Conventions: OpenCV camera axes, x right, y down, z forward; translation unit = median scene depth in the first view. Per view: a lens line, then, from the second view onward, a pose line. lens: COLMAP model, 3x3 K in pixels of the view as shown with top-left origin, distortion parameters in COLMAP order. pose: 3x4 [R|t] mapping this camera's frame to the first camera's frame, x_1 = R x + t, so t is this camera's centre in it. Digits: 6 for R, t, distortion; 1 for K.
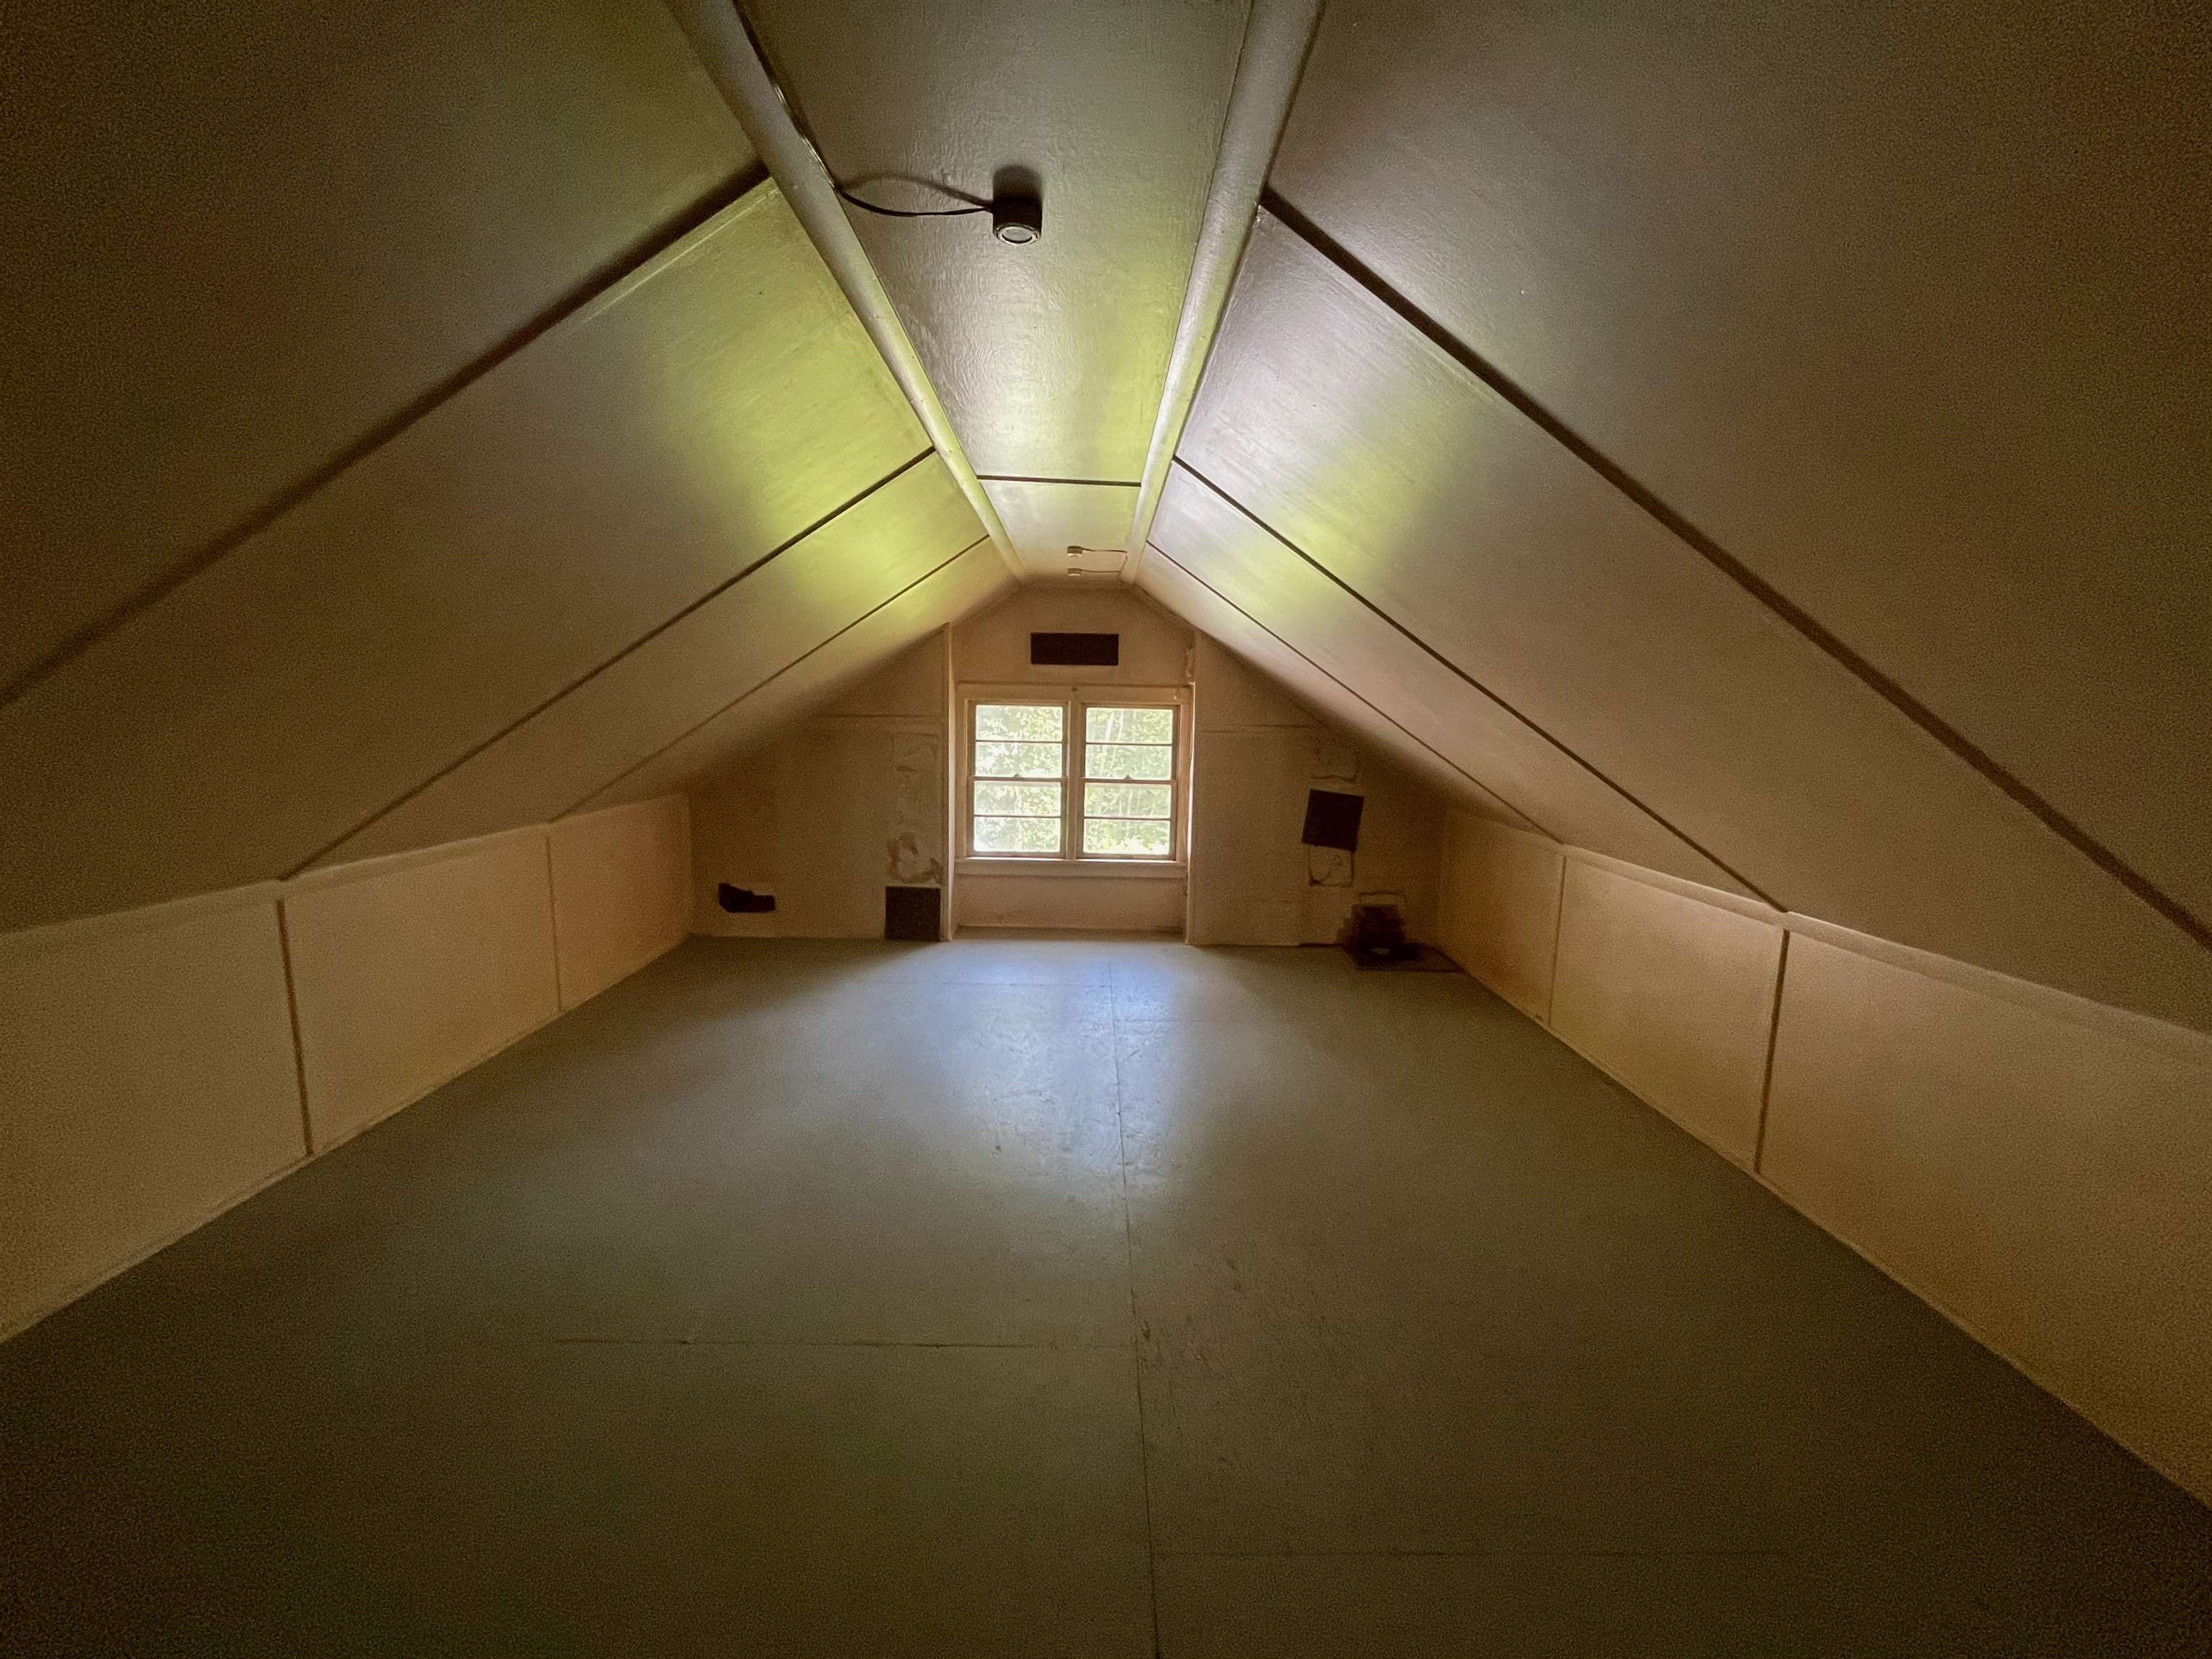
lens RADIAL K [[894.4, 0, 1106.1], [0, 894.4, 831.2], [0, 0, 1]] dist [0.003443, 0.000165]
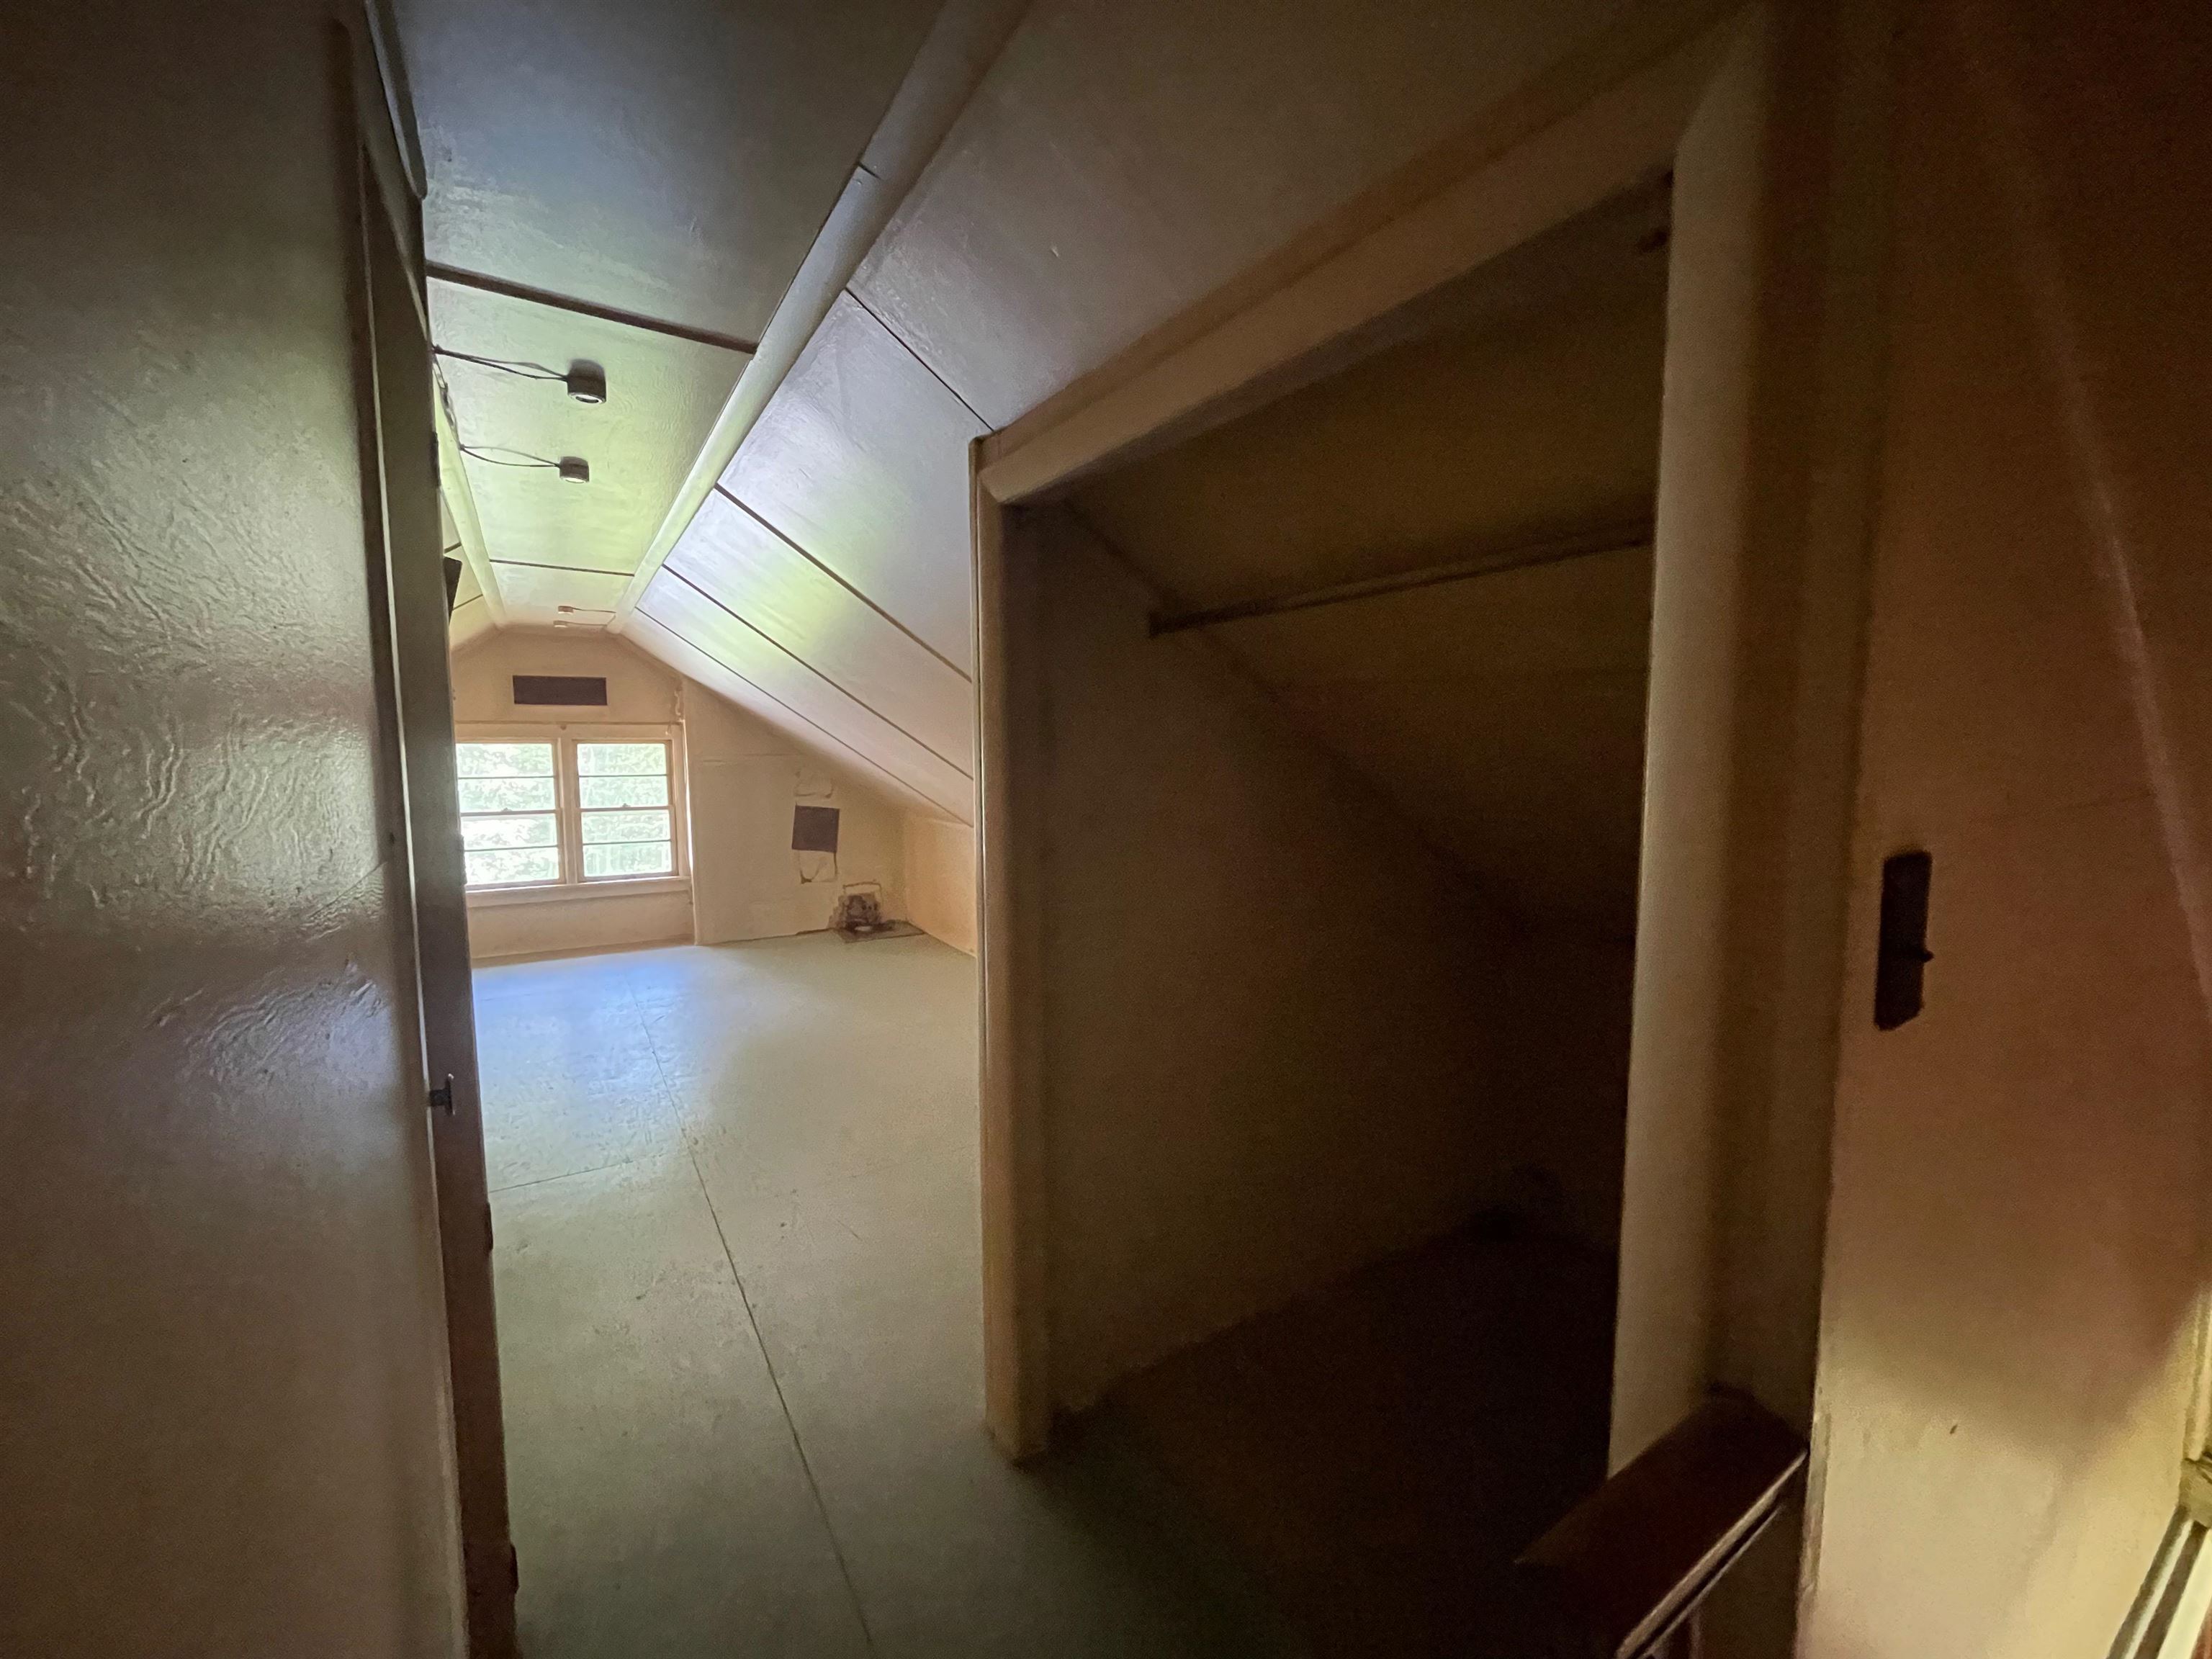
lens RADIAL K [[894.4, 0, 1108.5], [0, 894.4, 827.7], [0, 0, 1]] dist [0.003443, 0.000165]
pose [[0.854293, -0.071028, 0.514916, -0.038344], [0.094121, 0.995382, -0.018851, 0.046231], [-0.511199, 0.064569, 0.857033, -0.266326]]
